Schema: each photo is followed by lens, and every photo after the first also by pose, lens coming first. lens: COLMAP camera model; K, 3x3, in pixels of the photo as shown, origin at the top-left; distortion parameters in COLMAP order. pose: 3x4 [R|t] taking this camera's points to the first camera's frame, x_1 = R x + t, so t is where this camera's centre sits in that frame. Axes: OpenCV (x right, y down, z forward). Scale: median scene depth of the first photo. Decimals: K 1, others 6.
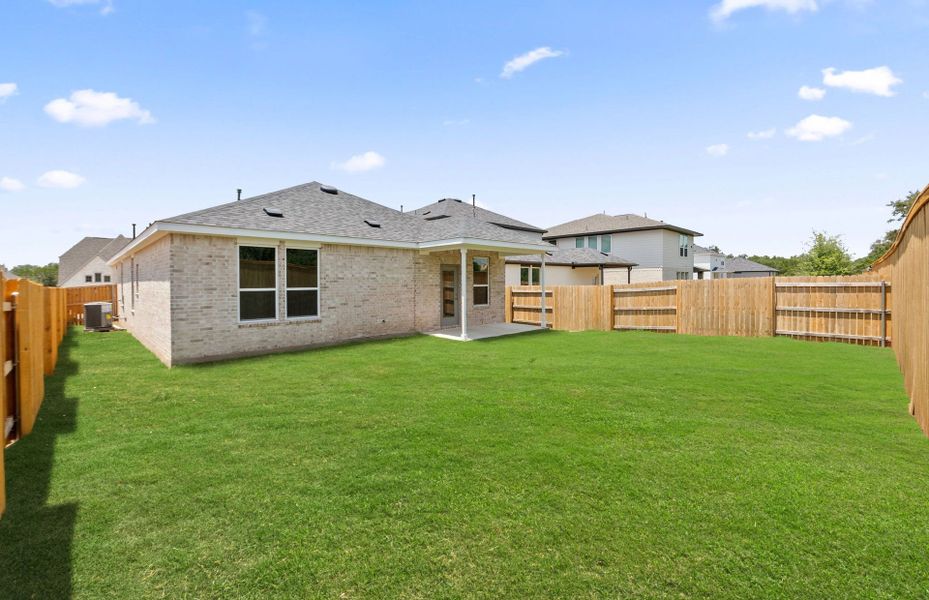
lens RADIAL K [[397.3, 0, 470.9], [0, 397.3, 292.4], [0, 0, 1]] dist [-0.002129, -0.000492]
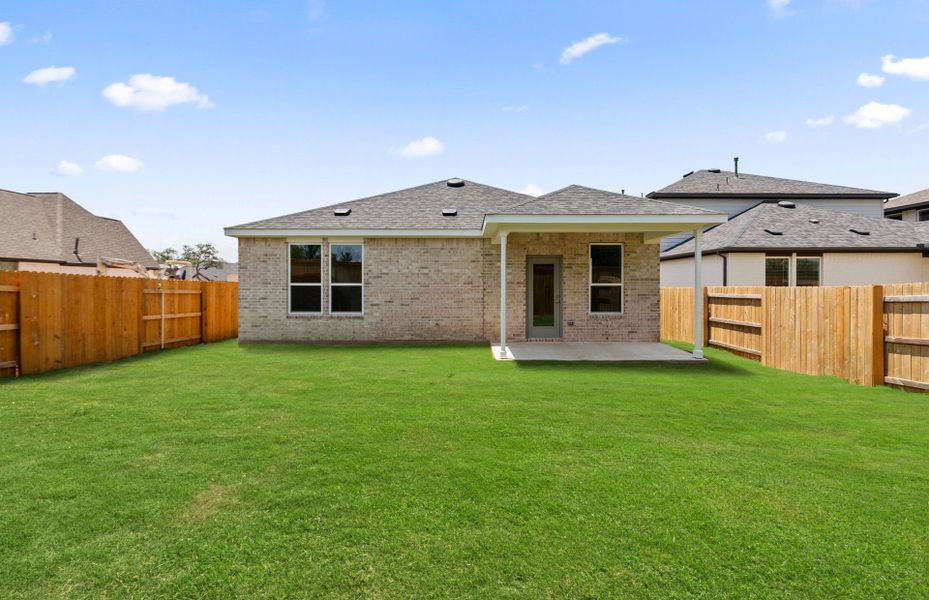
lens RADIAL K [[397.3, 0, 470.9], [0, 397.3, 292.4], [0, 0, 1]] dist [-0.002129, -0.000492]
pose [[0.701872, 0.019624, -0.712032, 0.428562], [-0.025389, 0.999674, 0.002526, 0.000560], [0.711850, 0.016305, 0.702142, 0.432815]]
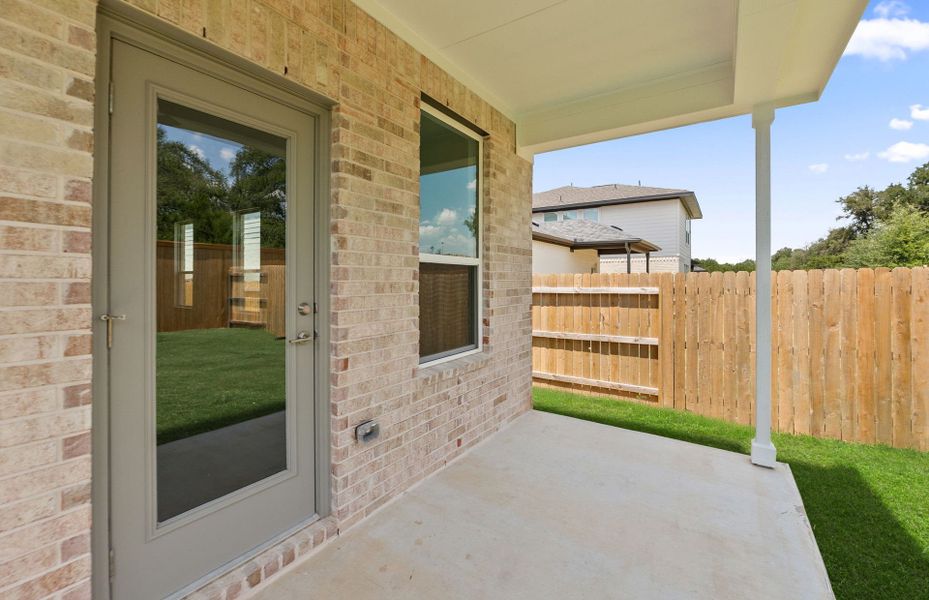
lens RADIAL K [[397.5, 0, 464.3], [0, 397.5, 278.3], [0, 0, 1]] dist [-0.001259, -0.000171]
pose [[0.979624, 0.010197, 0.200580, -0.012107], [-0.002941, 0.999332, -0.036438, -0.000602], [-0.200817, 0.035106, 0.978999, 0.982687]]
